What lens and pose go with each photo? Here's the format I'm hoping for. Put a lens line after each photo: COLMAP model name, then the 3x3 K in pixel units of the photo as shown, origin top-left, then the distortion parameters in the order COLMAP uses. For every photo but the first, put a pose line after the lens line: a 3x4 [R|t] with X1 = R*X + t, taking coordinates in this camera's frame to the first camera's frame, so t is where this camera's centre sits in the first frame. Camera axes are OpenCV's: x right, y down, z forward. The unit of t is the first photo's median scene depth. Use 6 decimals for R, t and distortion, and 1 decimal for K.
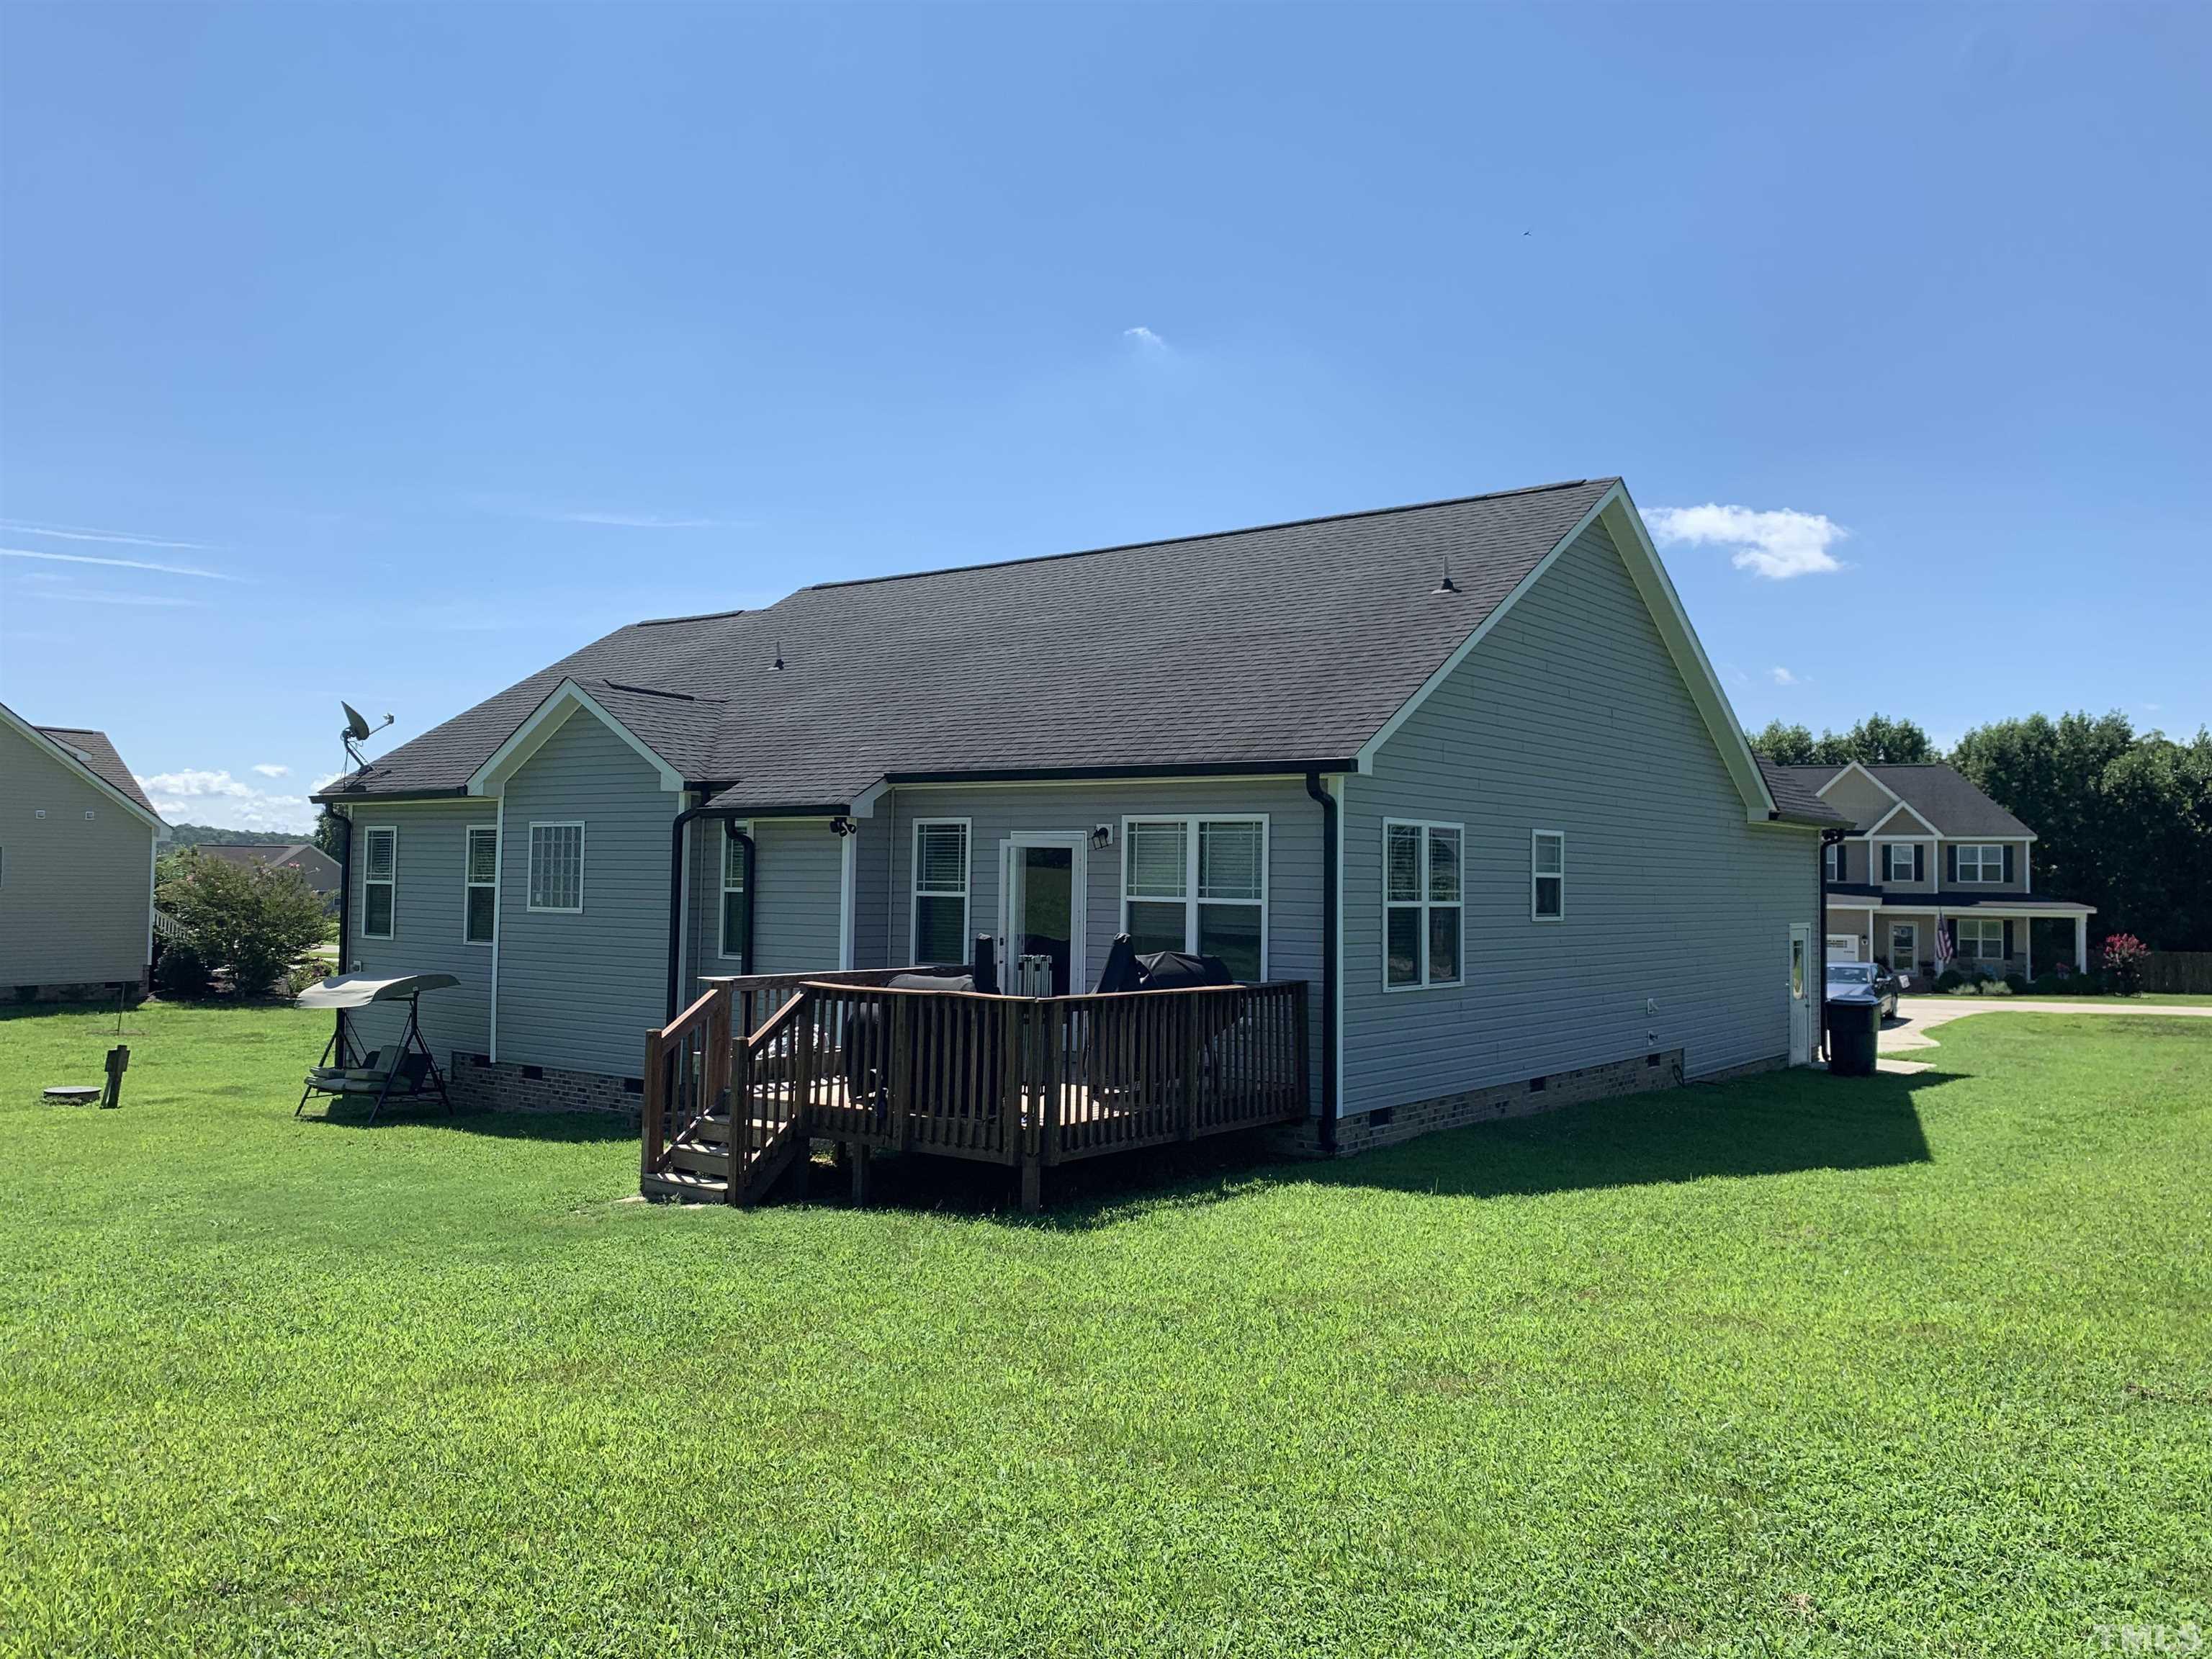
lens RADIAL K [[1687.8, 0, 1117.6], [0, 1687.8, 822.5], [0, 0, 1]] dist [0.072878, -0.109404]
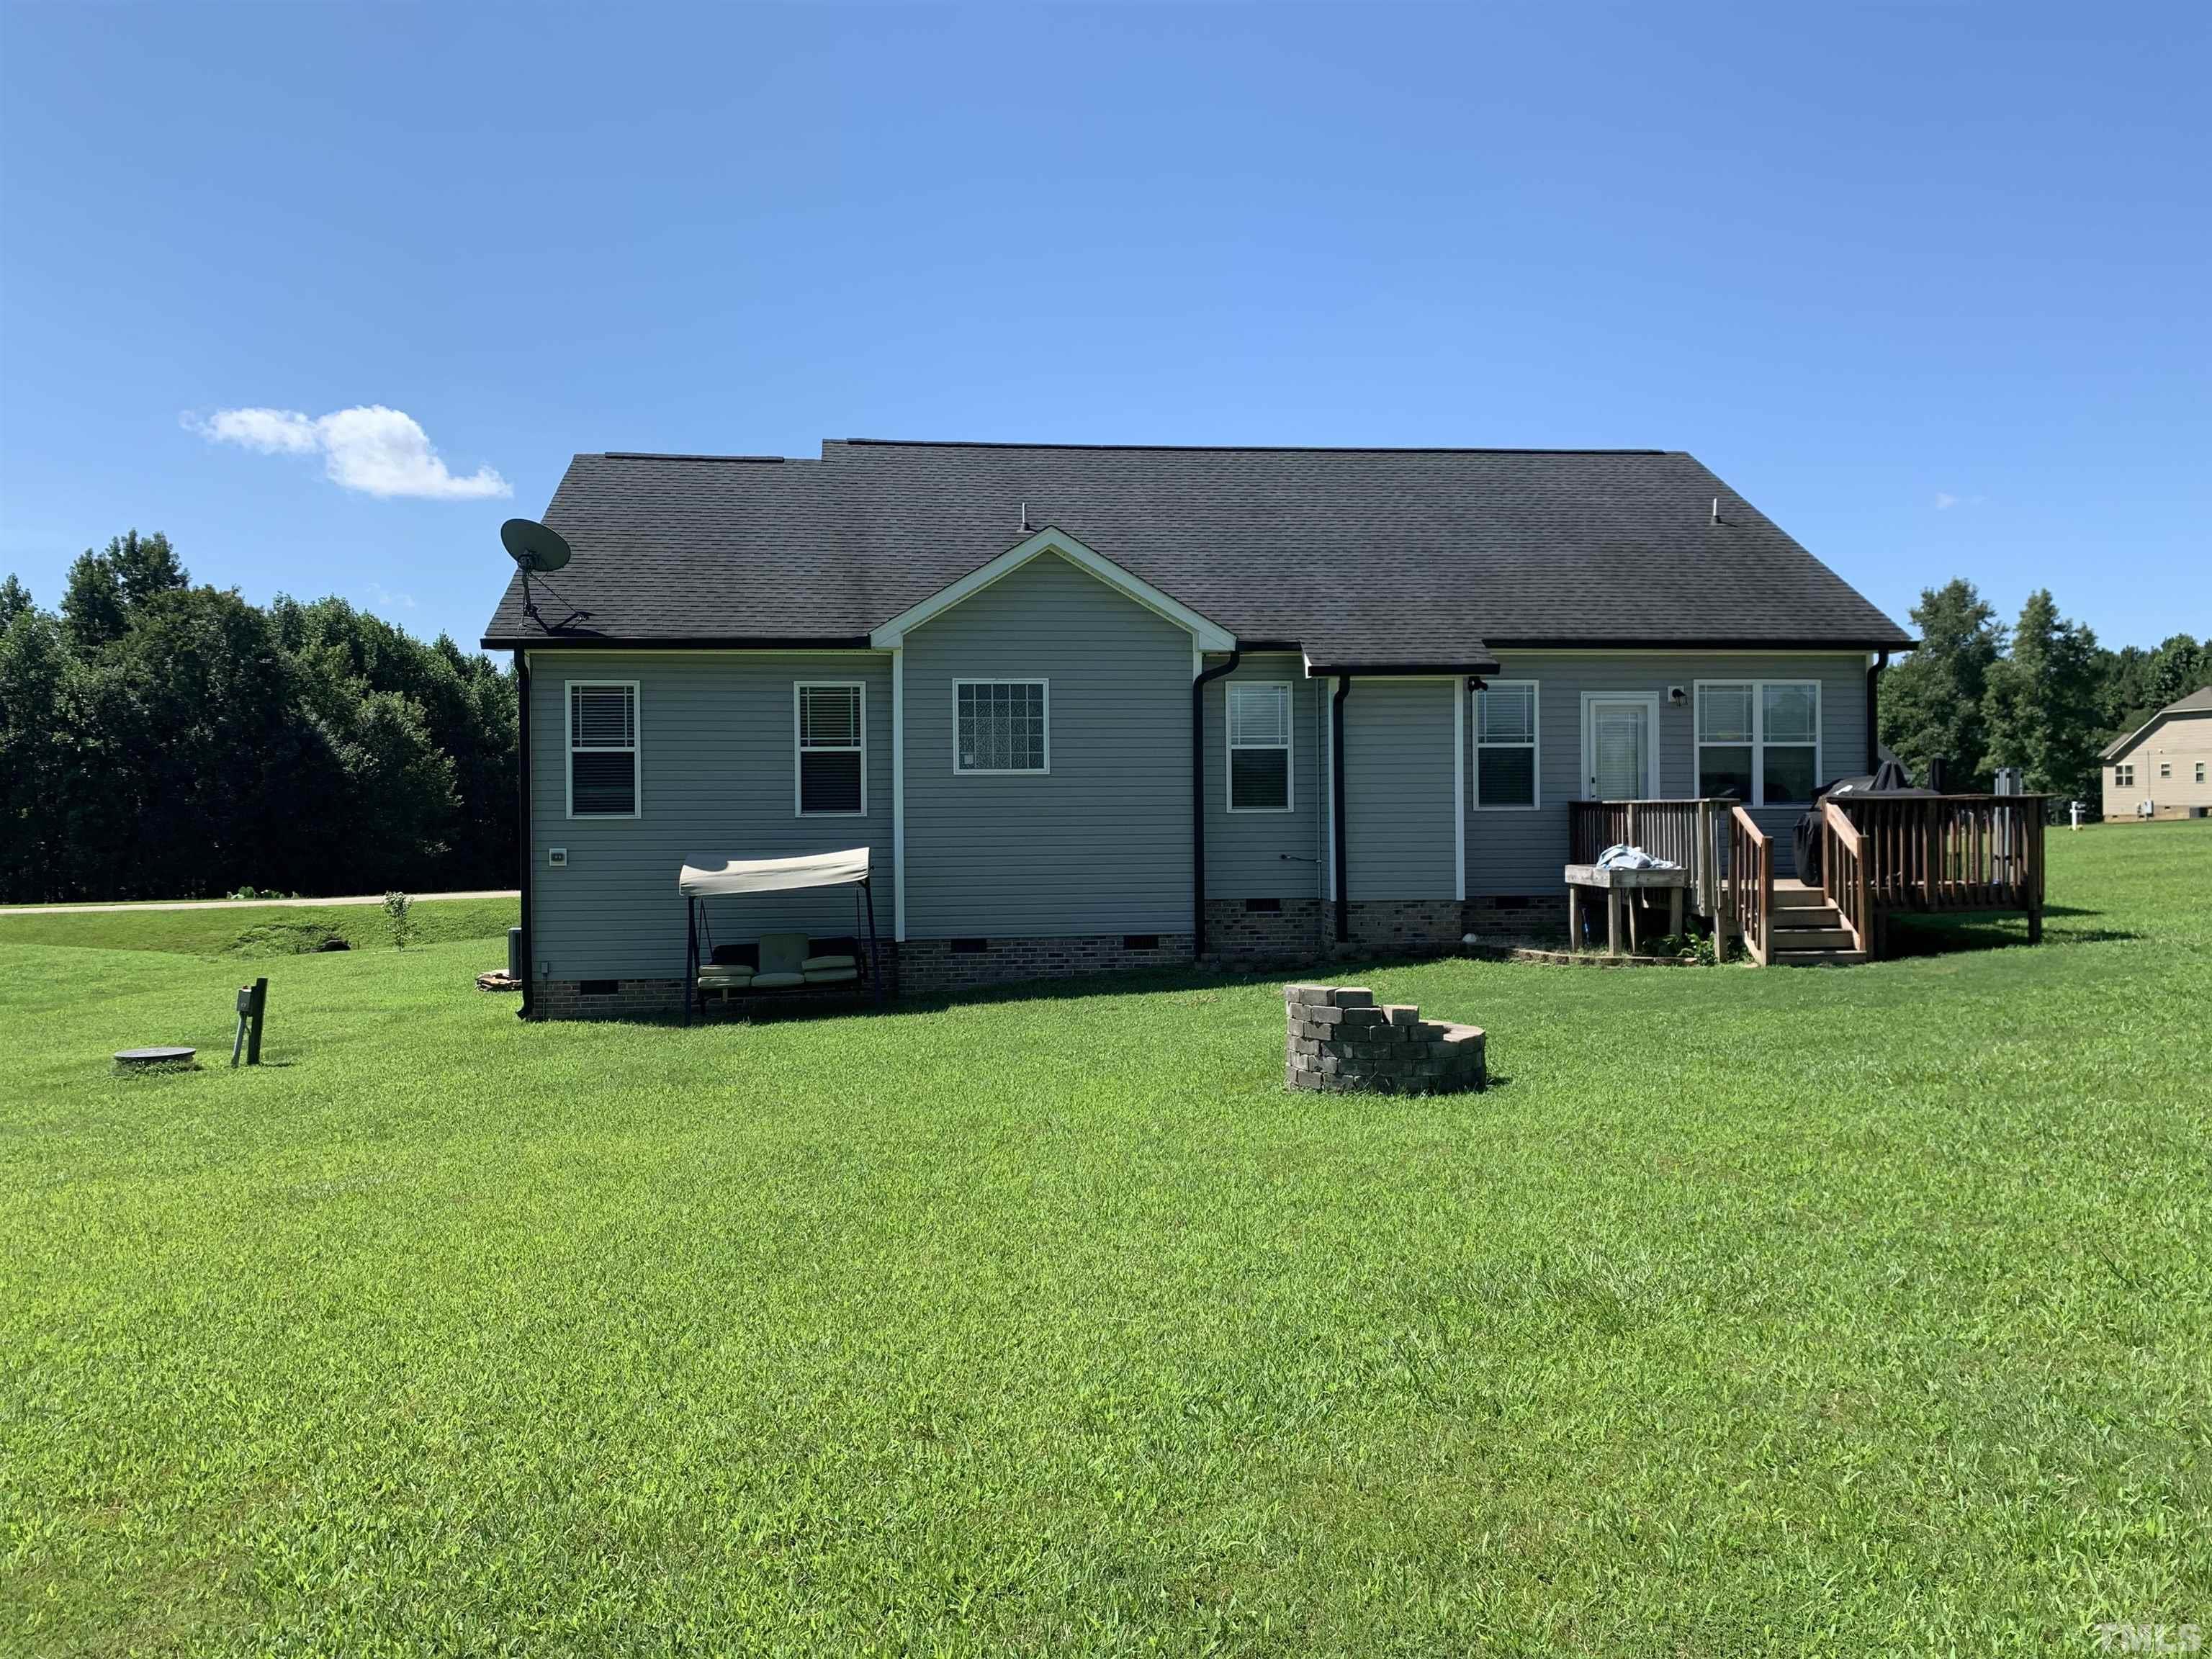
lens RADIAL K [[1687.8, 0, 1094.2], [0, 1687.8, 835.4], [0, 0, 1]] dist [0.072878, -0.109404]
pose [[0.724305, -0.035353, 0.688573, -0.929739], [-0.004418, 0.998426, 0.055909, 0.033342], [-0.689466, -0.043537, 0.723008, 0.279740]]
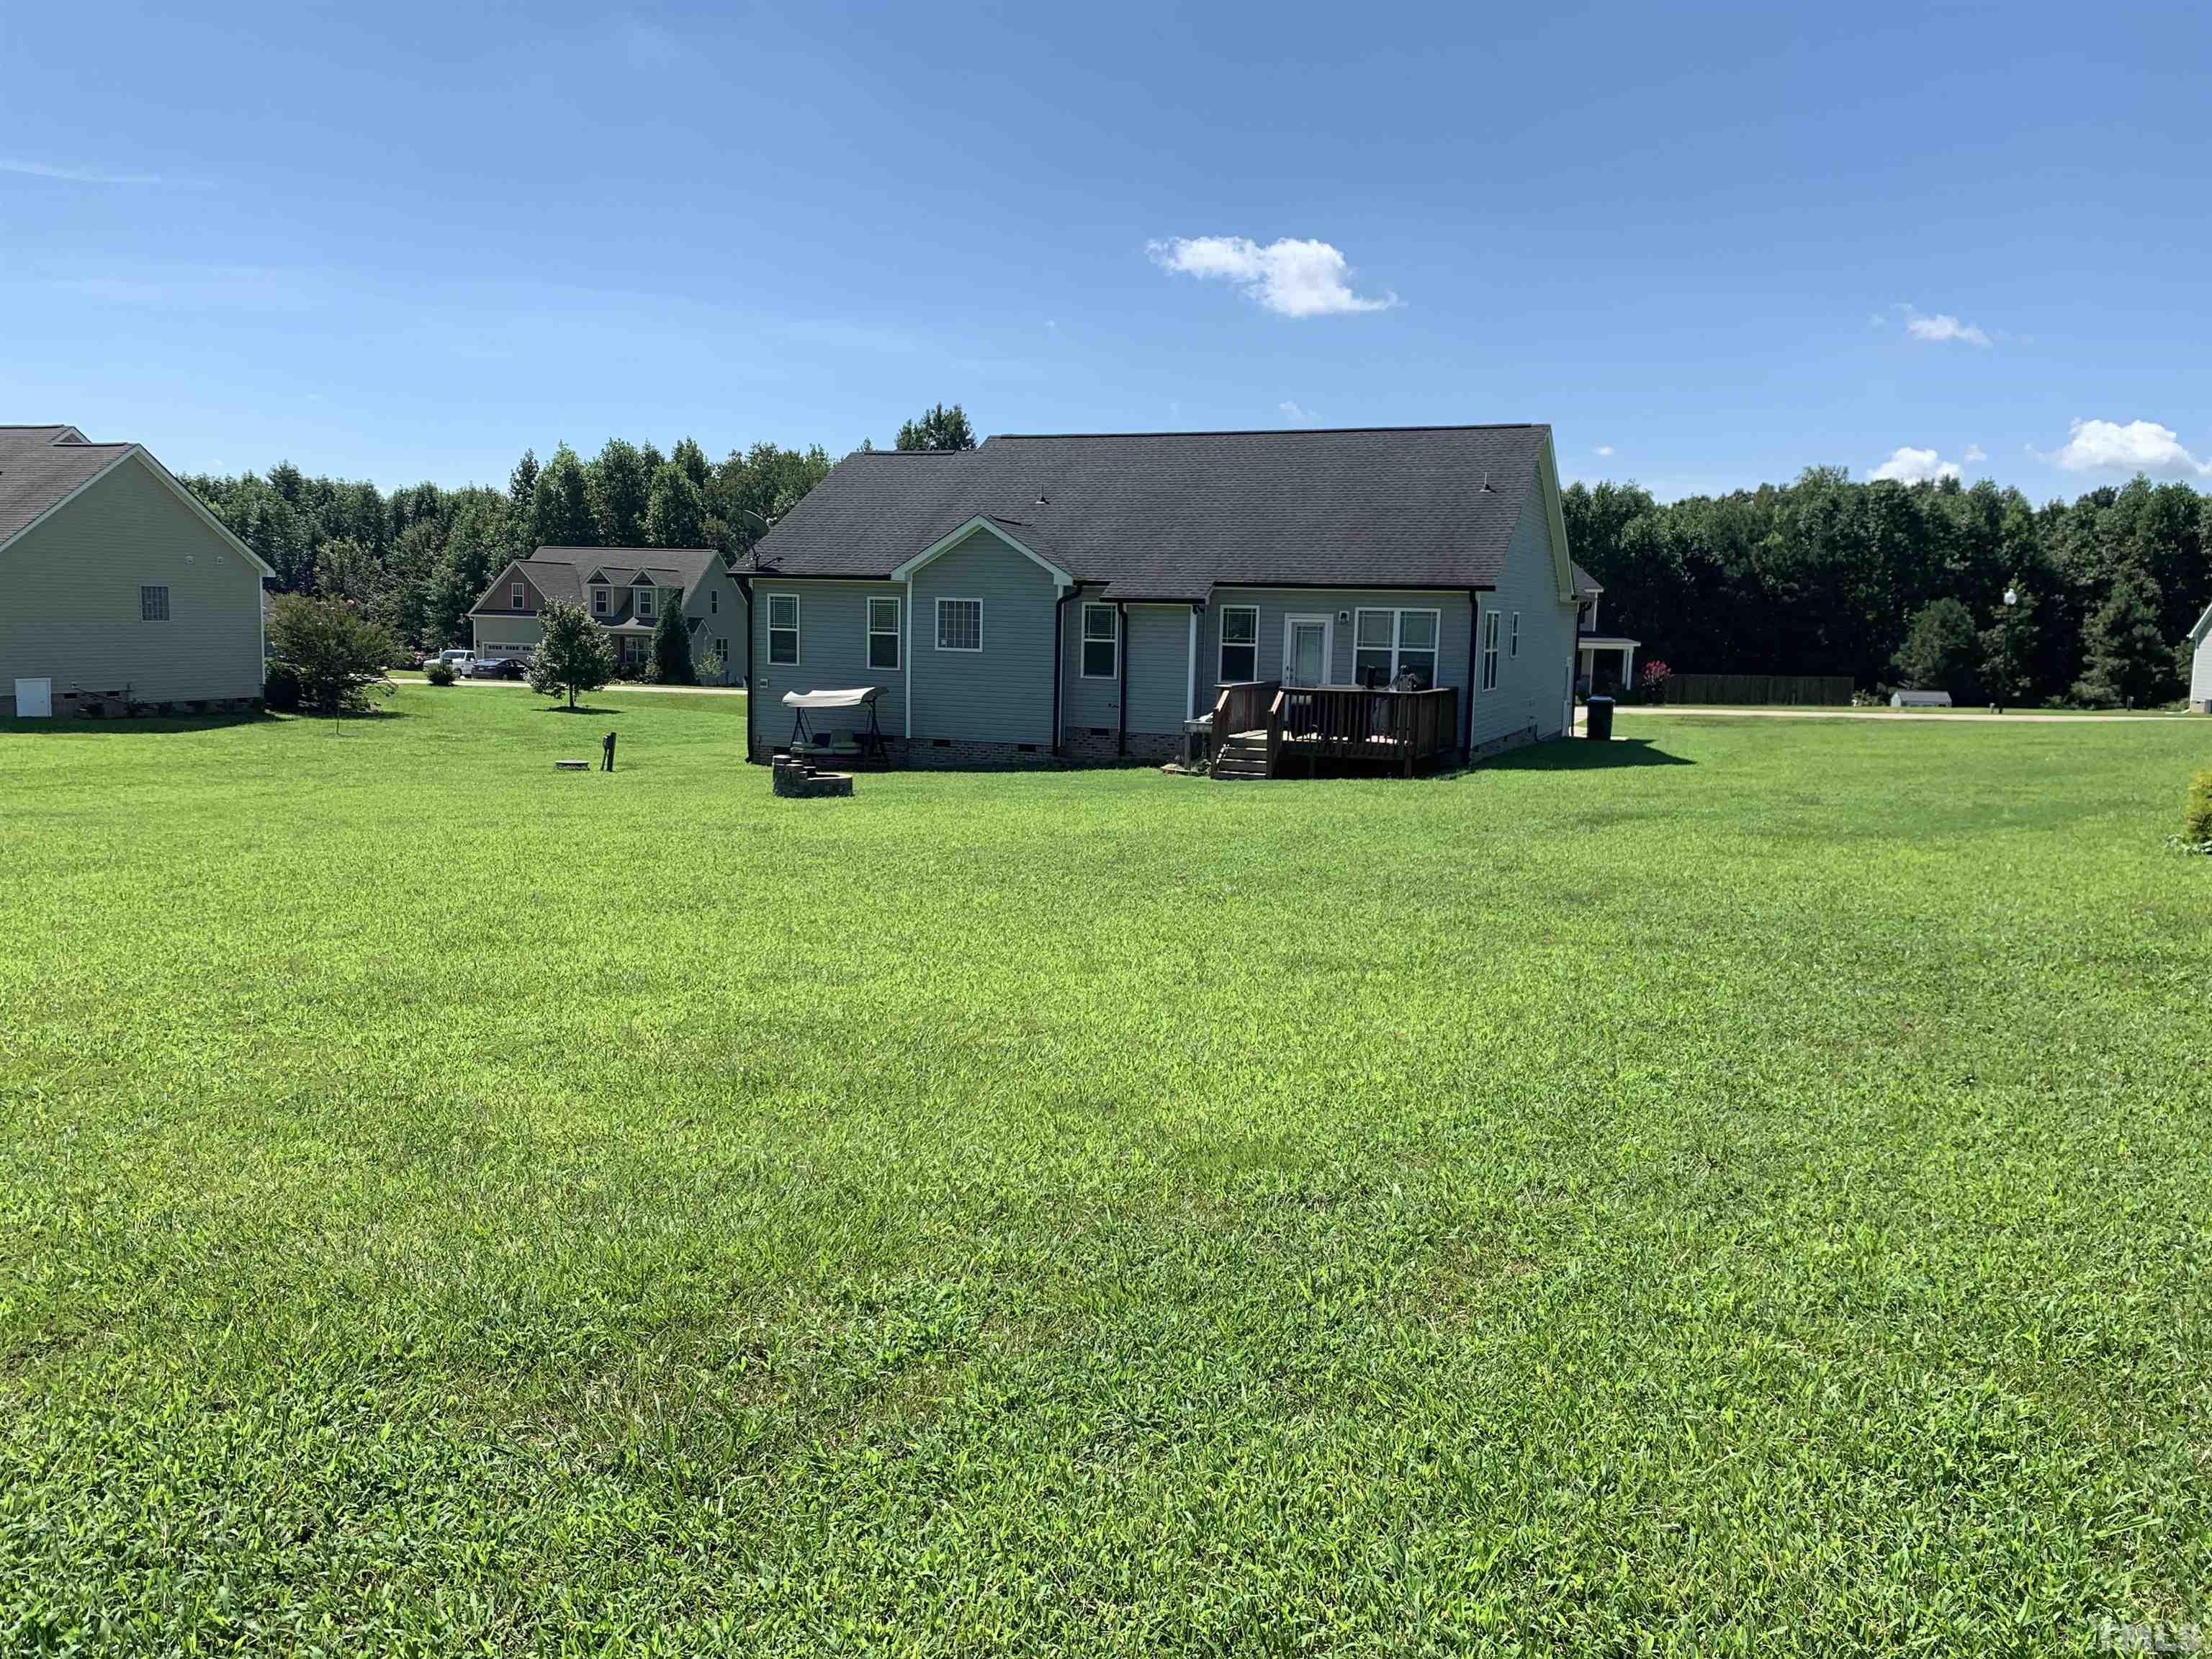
lens RADIAL K [[1687.8, 0, 1103.2], [0, 1687.8, 836.9], [0, 0, 1]] dist [0.072878, -0.109404]
pose [[0.966422, -0.024695, 0.255770, -0.625354], [-0.018994, 0.985783, 0.166949, -0.050006], [-0.256257, -0.166201, 0.952213, -0.697745]]
